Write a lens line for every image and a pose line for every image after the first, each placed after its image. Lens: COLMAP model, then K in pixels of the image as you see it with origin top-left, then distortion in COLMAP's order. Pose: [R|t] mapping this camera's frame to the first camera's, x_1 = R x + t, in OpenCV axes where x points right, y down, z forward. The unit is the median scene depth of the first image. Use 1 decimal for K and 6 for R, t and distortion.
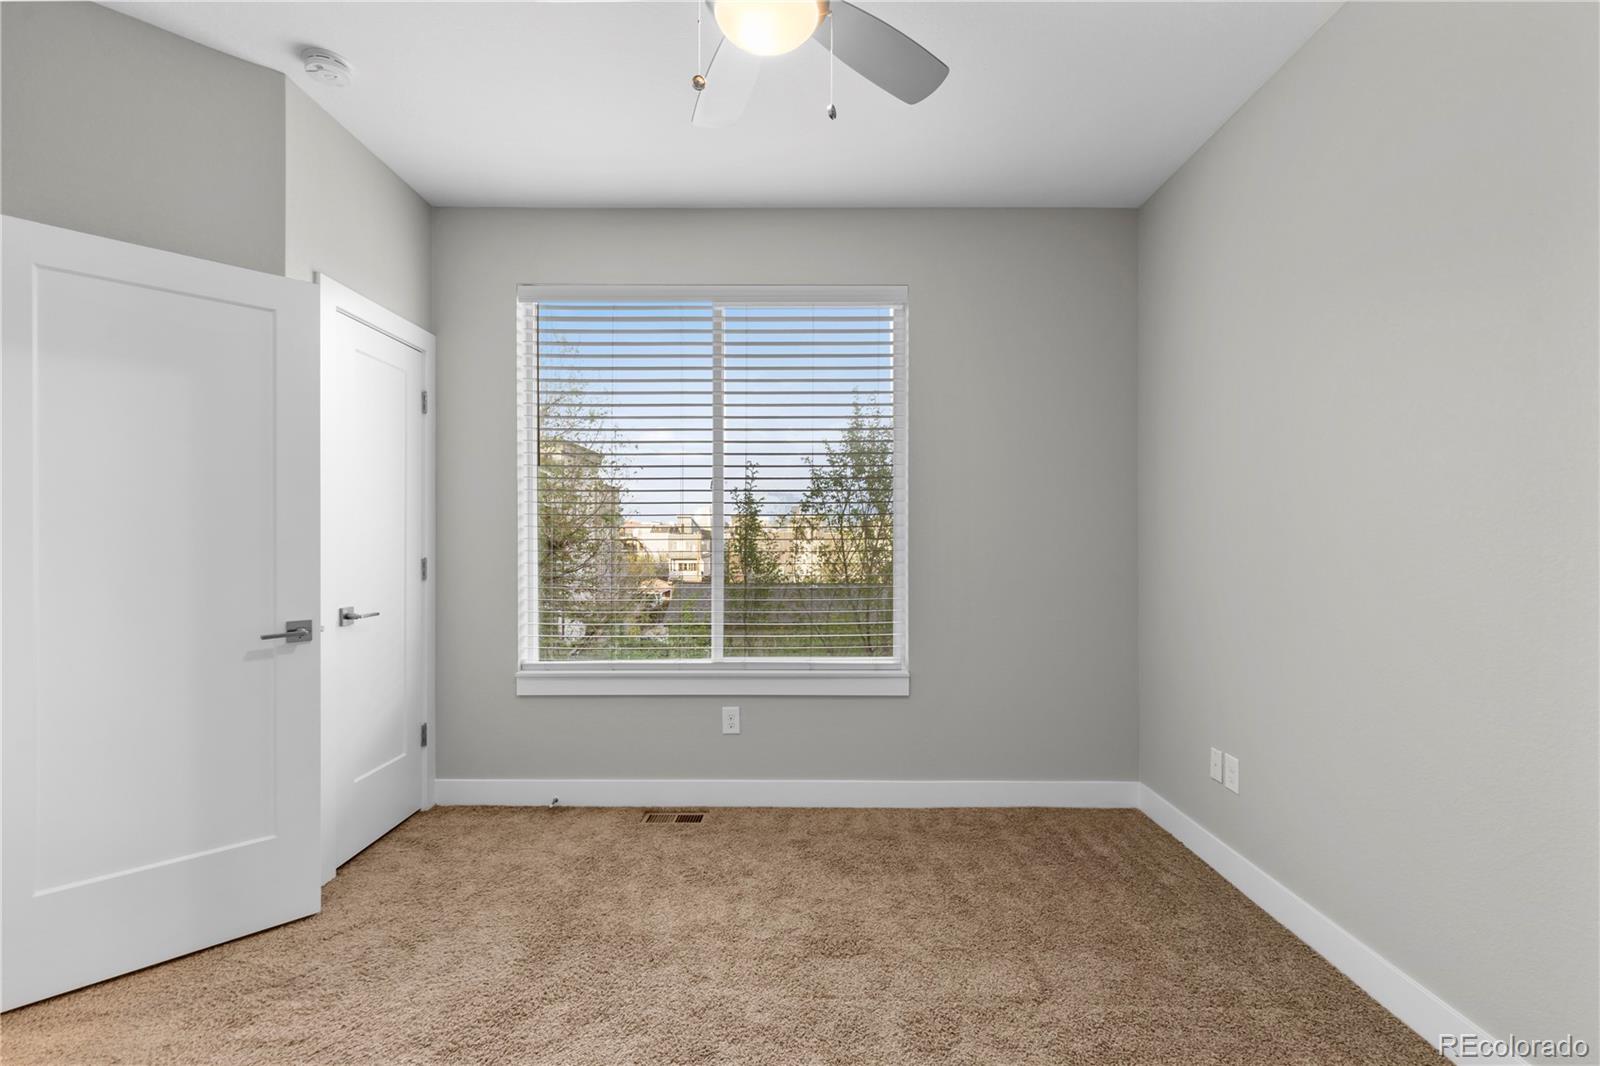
lens RADIAL K [[732.4, 0, 804.3], [0, 732.4, 540.6], [0, 0, 1]] dist [0.000753, -0.000414]
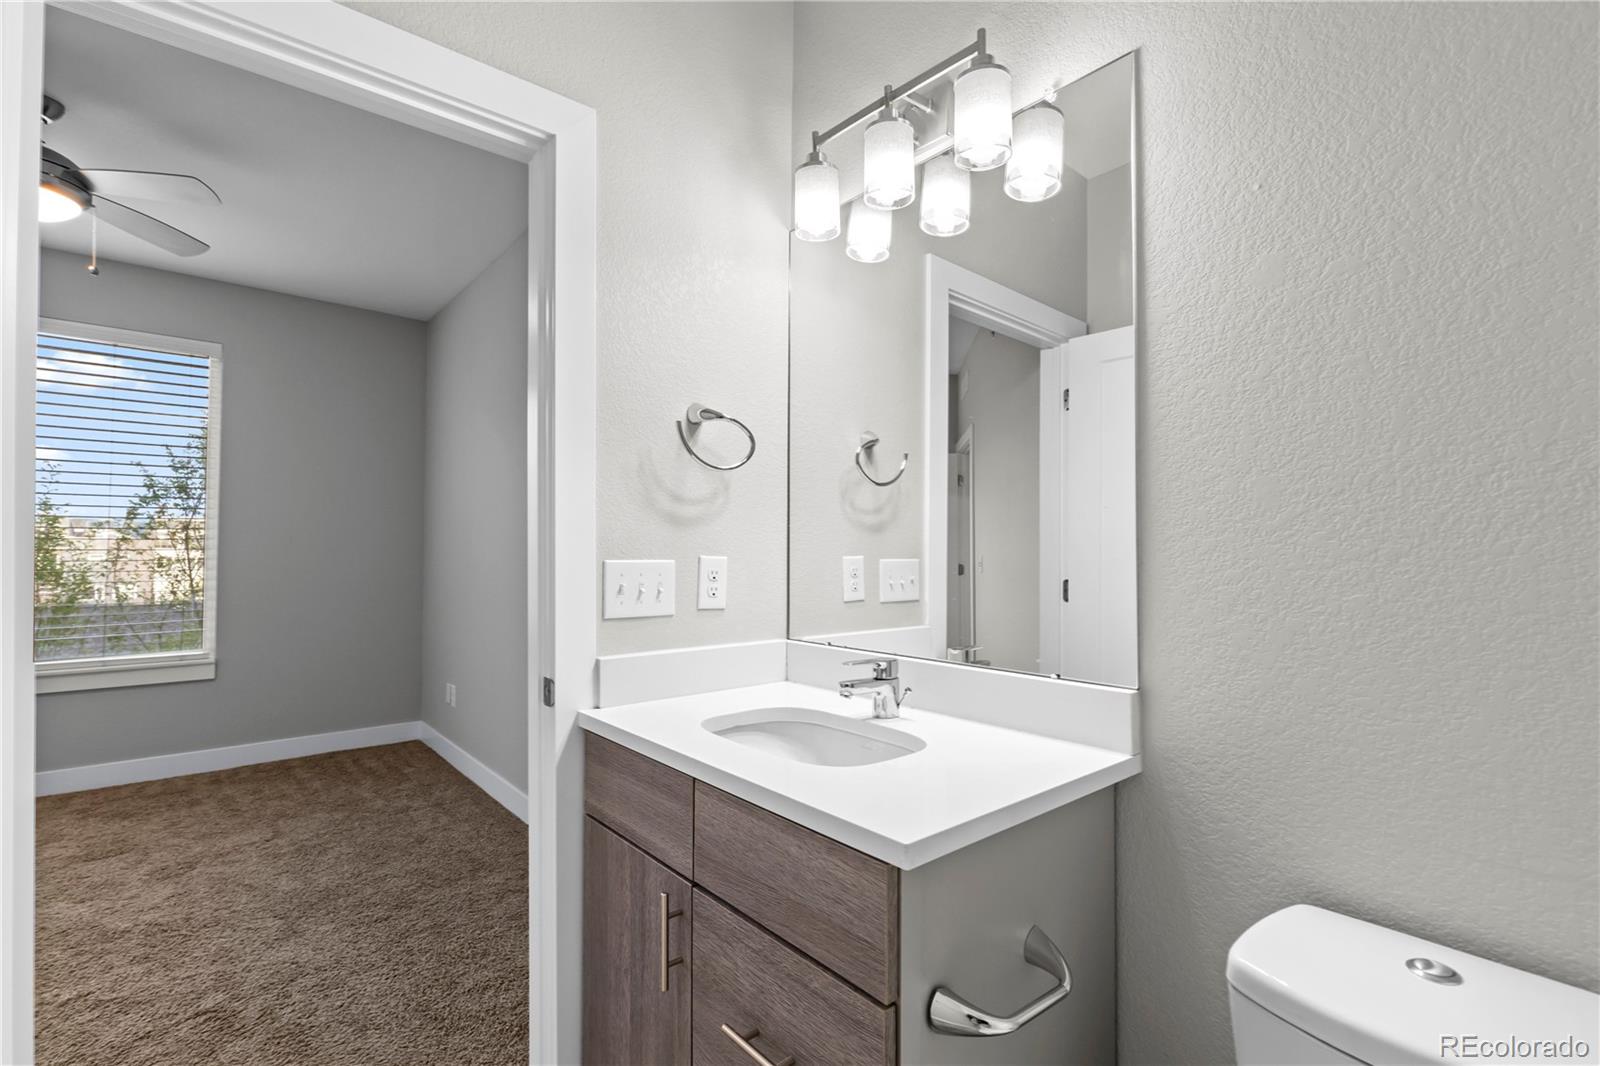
lens RADIAL K [[729.6, 0, 801.7], [0, 729.6, 530.3], [0, 0, 1]] dist [0.000902, 0.000756]
pose [[0.759256, 0.016901, 0.650572, 0.101417], [0.000110, 0.999659, -0.026099, -0.003123], [-0.650792, 0.019887, 0.758996, -0.635057]]
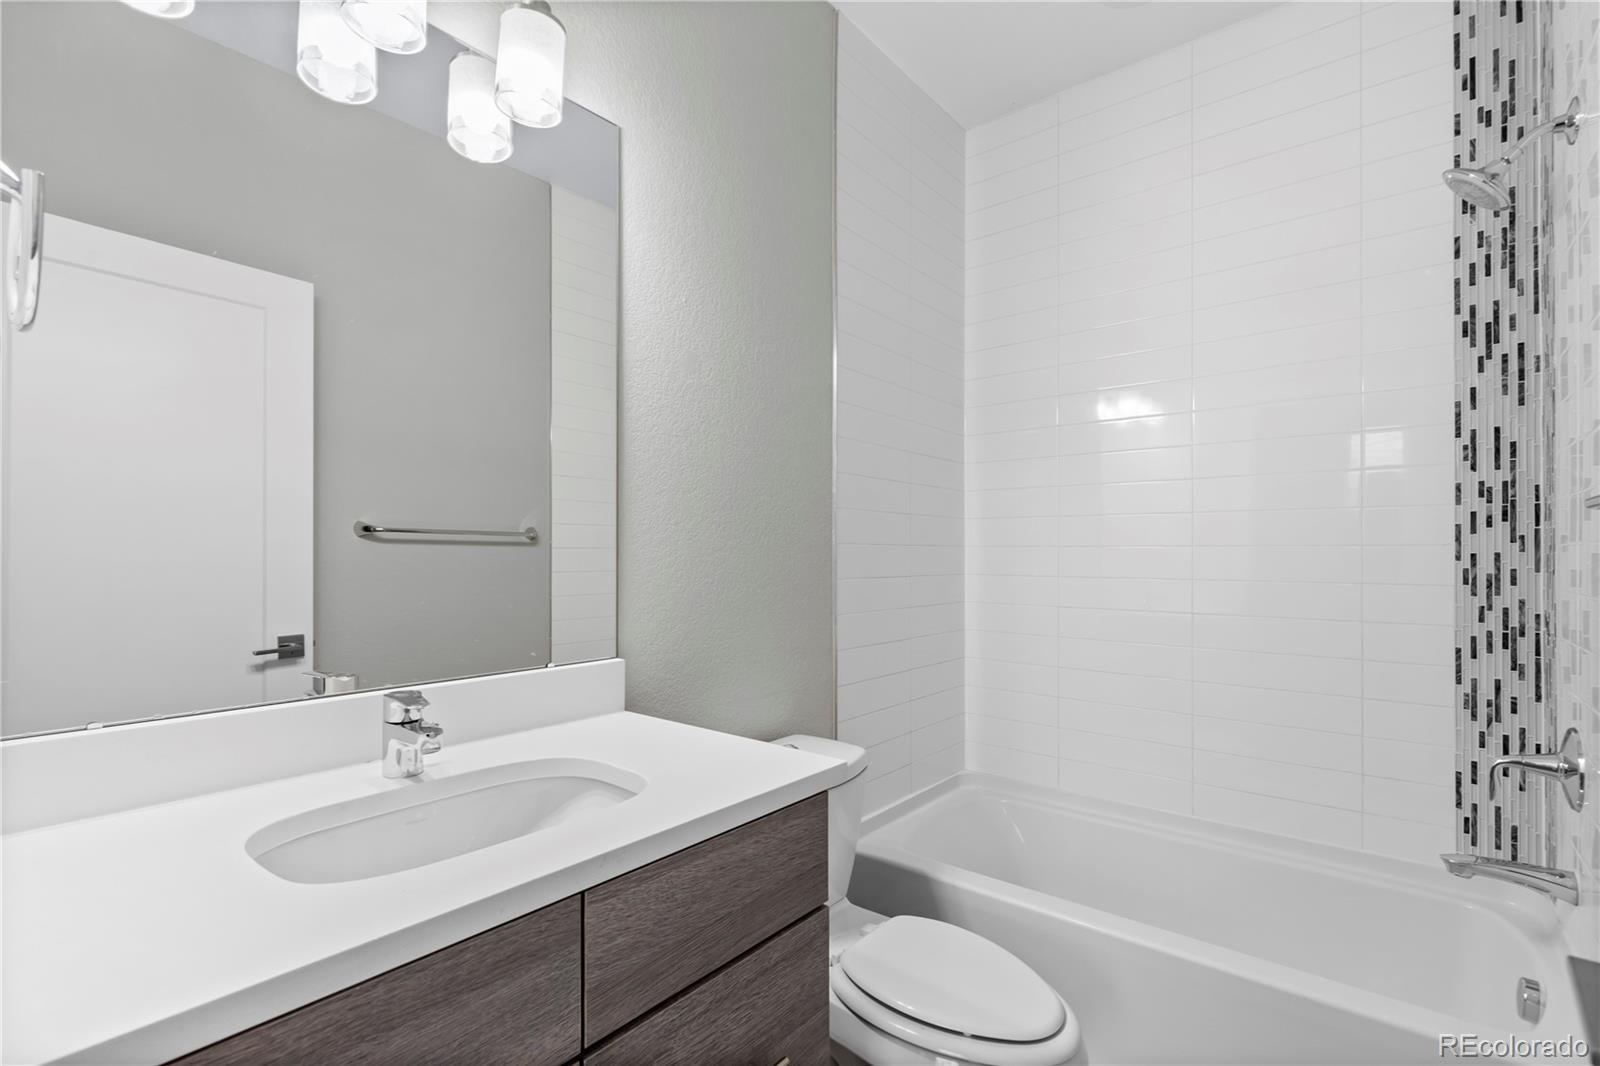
lens RADIAL K [[723.0, 0, 802.4], [0, 723.0, 550.7], [0, 0, 1]] dist [0.002075, -0.000165]
pose [[-0.775906, -0.000718, 0.630849, 0.099842], [-0.003389, 0.999990, -0.003029, 0.003186], [-0.630840, -0.004488, -0.775900, -0.151608]]
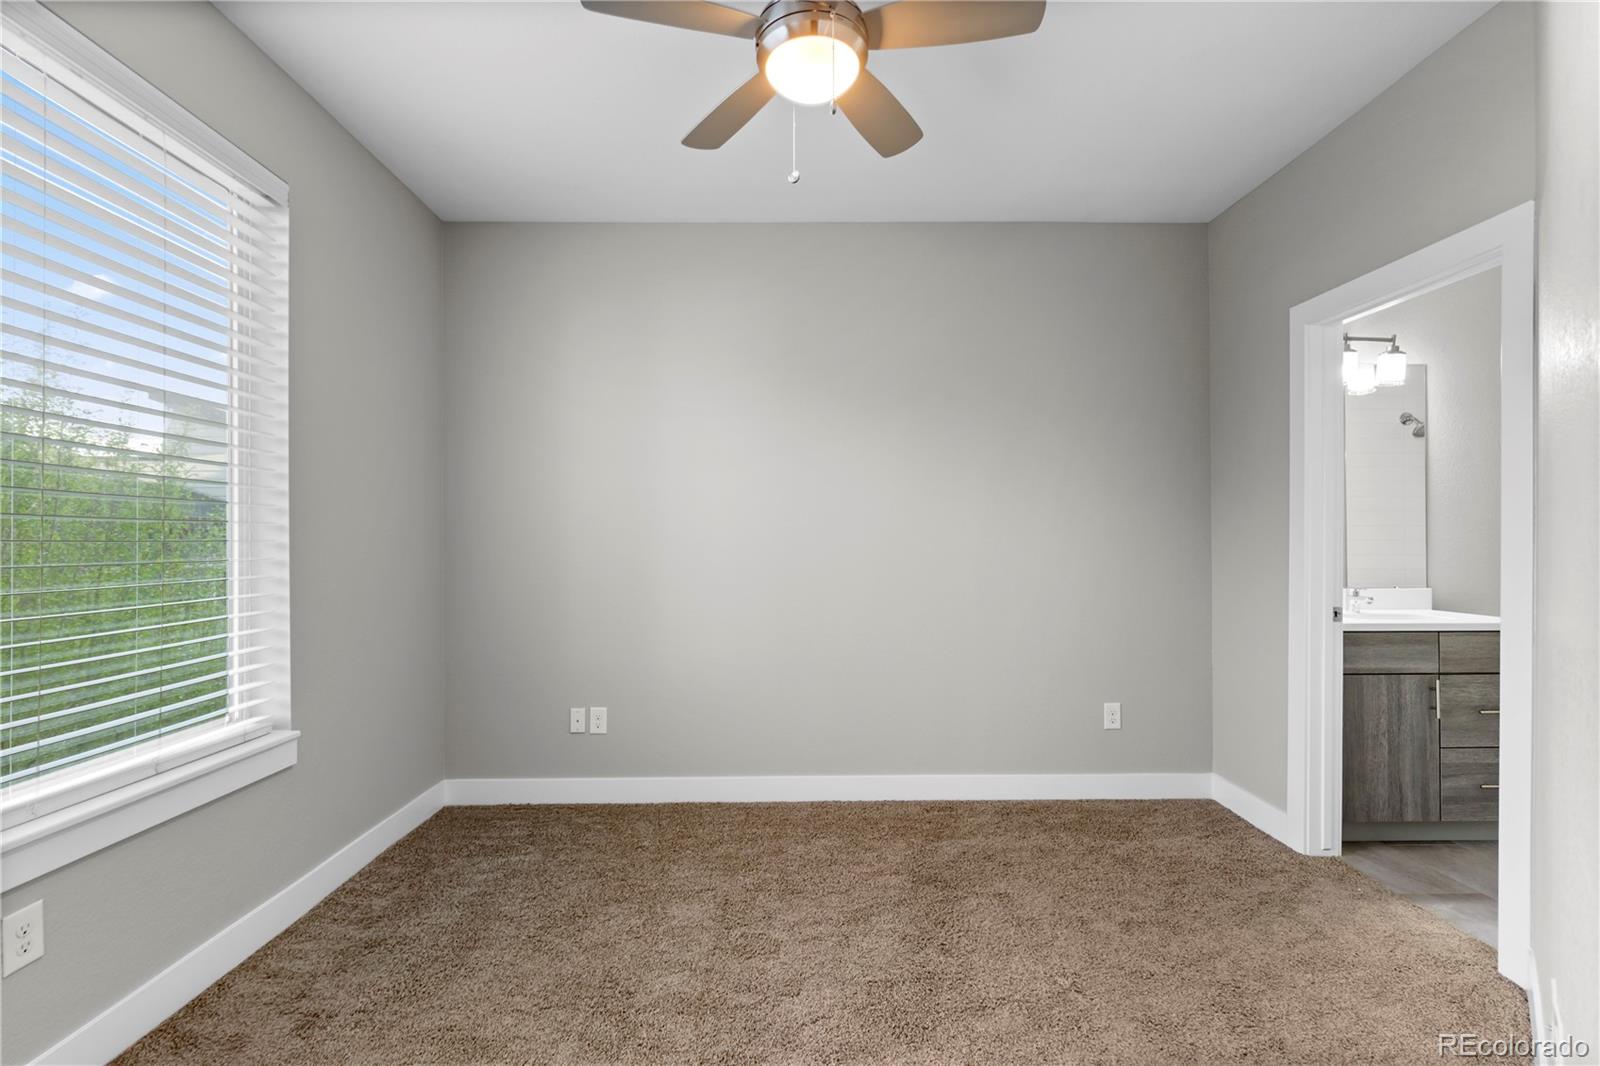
lens RADIAL K [[726.2, 0, 802.3], [0, 726.2, 540.6], [0, 0, 1]] dist [0.004682, 0.000121]
pose [[-0.025492, 0.001181, 0.999674, -0.637546], [0.002636, 0.999996, -0.001114, -0.003450], [-0.999672, 0.002607, -0.025495, 0.578236]]
